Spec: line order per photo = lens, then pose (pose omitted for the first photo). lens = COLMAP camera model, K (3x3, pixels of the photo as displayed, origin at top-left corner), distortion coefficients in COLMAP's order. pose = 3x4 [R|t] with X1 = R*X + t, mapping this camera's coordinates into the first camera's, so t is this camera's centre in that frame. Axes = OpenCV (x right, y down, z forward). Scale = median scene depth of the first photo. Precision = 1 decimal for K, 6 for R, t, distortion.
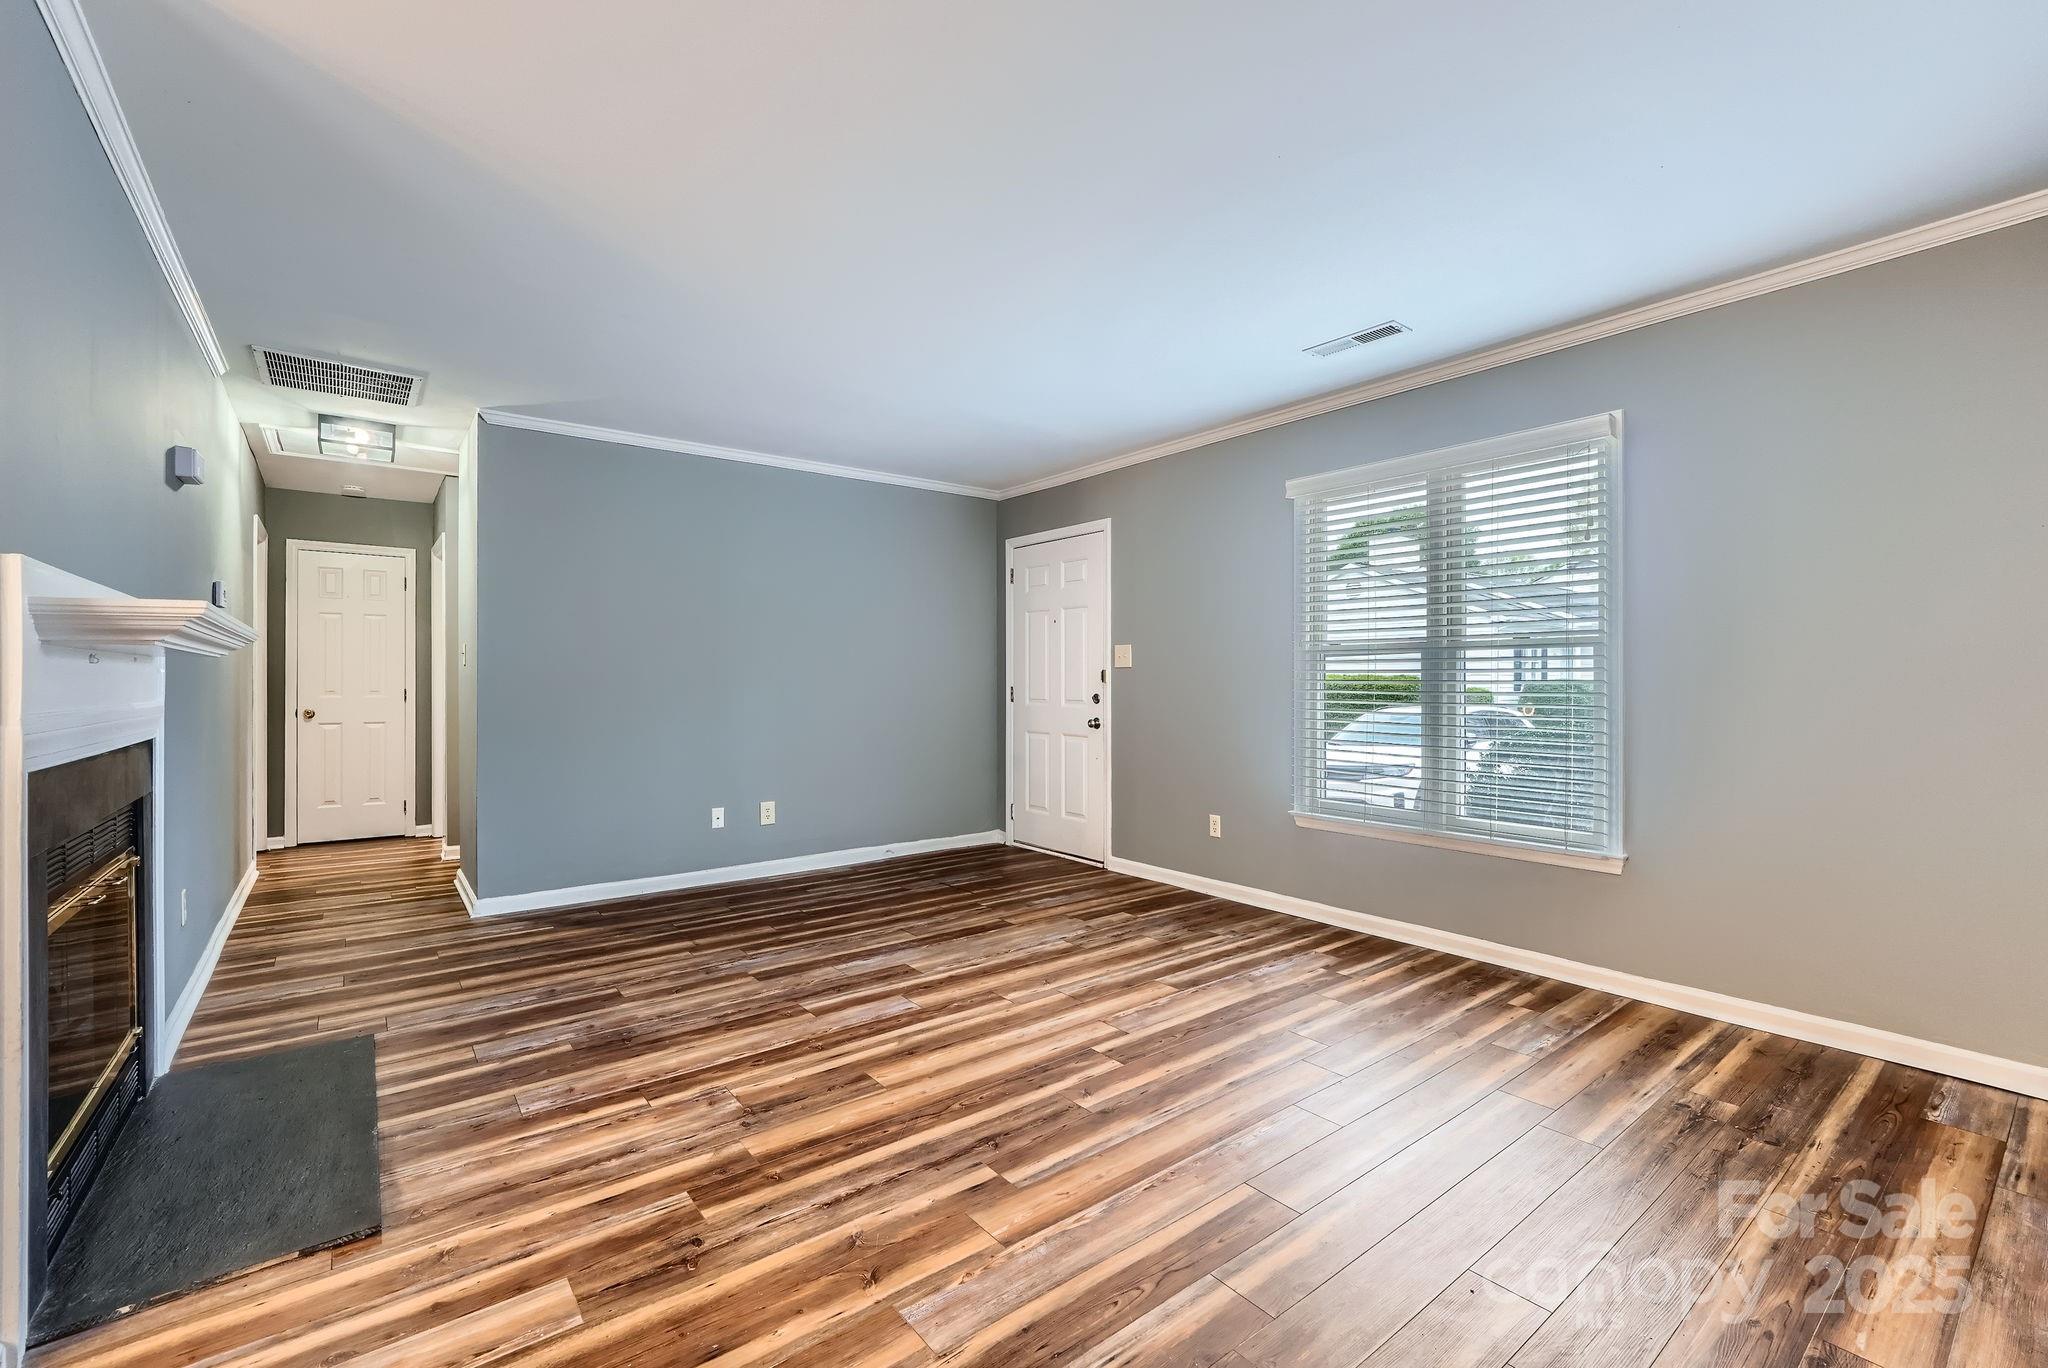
lens RADIAL K [[860.9, 0, 1024.0], [0, 860.9, 684.0], [0, 0, 1]] dist [0.000544, 0.000458]
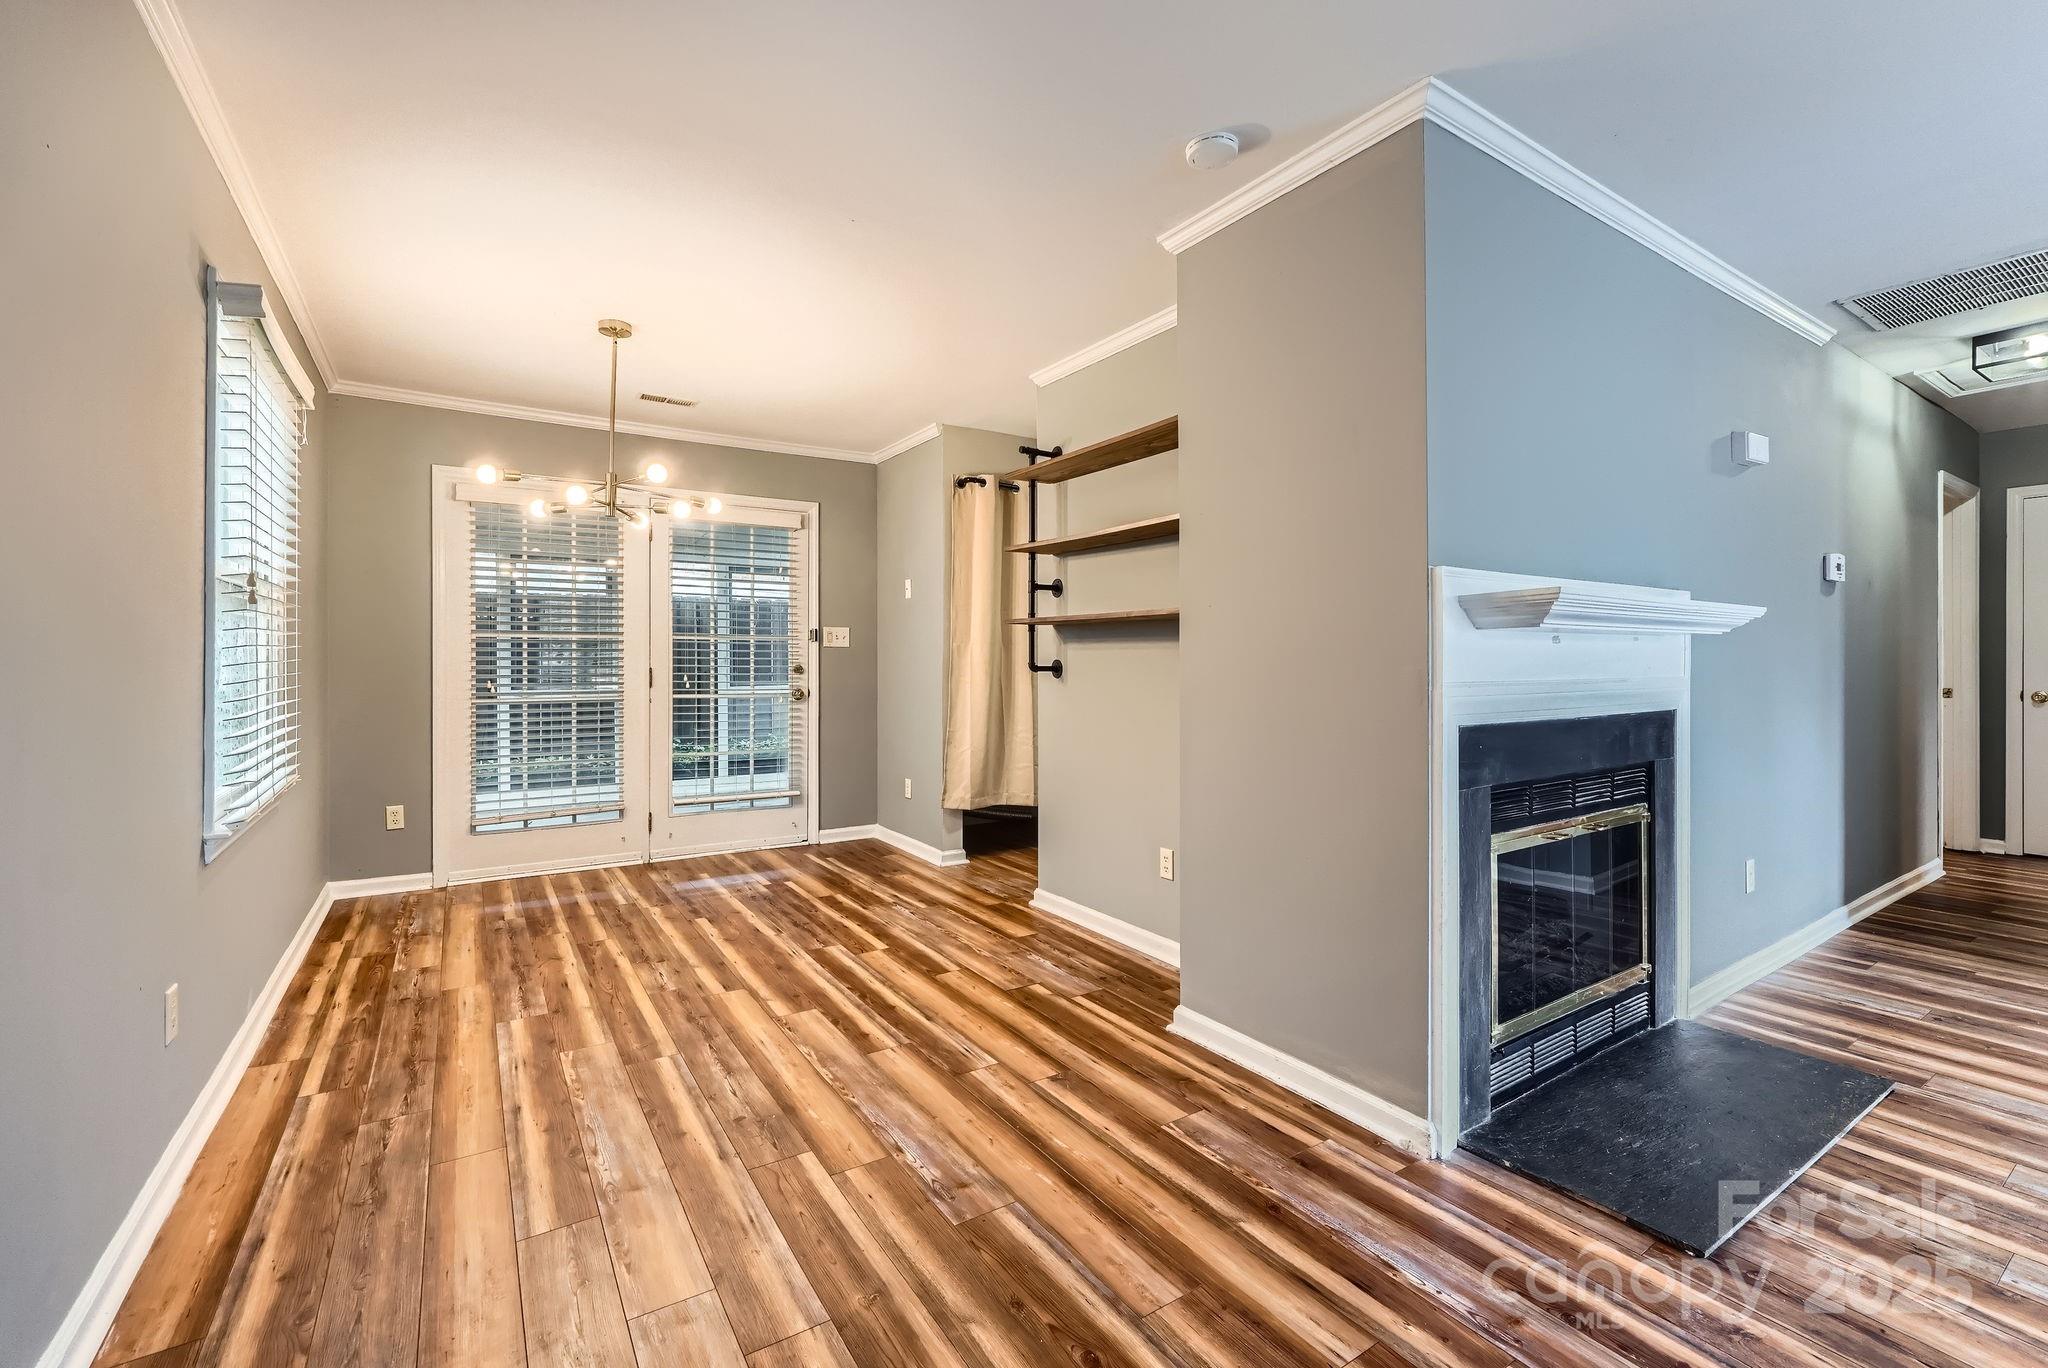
lens RADIAL K [[860.9, 0, 1024.0], [0, 860.9, 684.0], [0, 0, 1]] dist [0.000544, 0.000458]
pose [[-0.081876, 0.022039, -0.996399, 0.161122], [0.002361, 0.999757, 0.021920, 0.003017], [0.996640, -0.000558, -0.081909, 0.276586]]
